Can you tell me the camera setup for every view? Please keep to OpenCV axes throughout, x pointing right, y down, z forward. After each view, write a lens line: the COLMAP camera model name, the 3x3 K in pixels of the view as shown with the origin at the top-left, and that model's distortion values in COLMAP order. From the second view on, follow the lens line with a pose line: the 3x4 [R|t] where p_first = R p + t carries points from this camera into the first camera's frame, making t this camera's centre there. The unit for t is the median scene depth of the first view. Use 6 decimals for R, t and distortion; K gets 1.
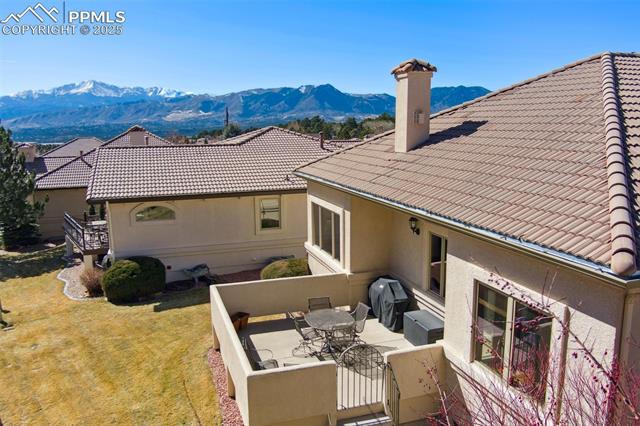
lens RADIAL K [[512.6, 0, 320.0], [0, 512.6, 213.0], [0, 0, 1]] dist [-0.079692, 0.007889]
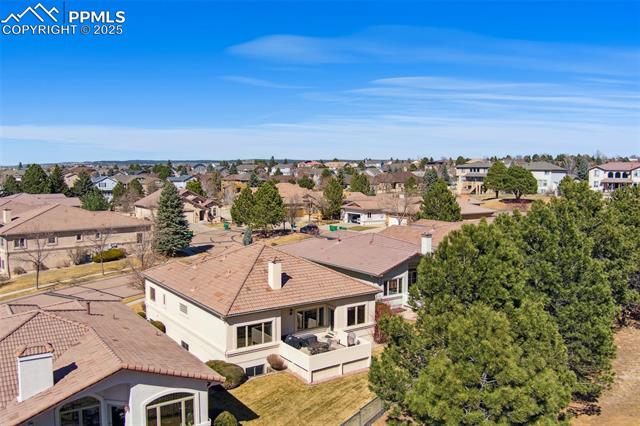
lens RADIAL K [[512.6, 0, 320.0], [0, 512.6, 213.0], [0, 0, 1]] dist [-0.079692, 0.007889]
pose [[-0.286604, -0.060880, 0.956113, -2.395993], [0.160792, 0.980767, 0.110648, -0.758177], [-0.944460, 0.185447, -0.271303, 1.410137]]
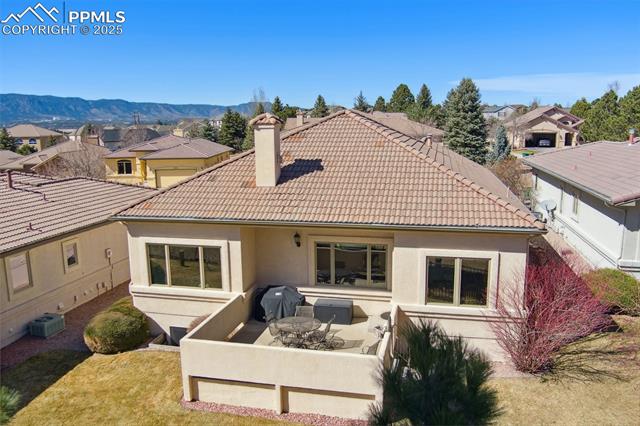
lens RADIAL K [[512.6, 0, 320.0], [0, 512.6, 213.0], [0, 0, 1]] dist [-0.079692, 0.007889]
pose [[0.519314, -0.150361, 0.841252, -0.825721], [0.156036, 0.984535, 0.079648, -0.131983], [-0.840218, 0.089903, 0.534744, 0.212625]]
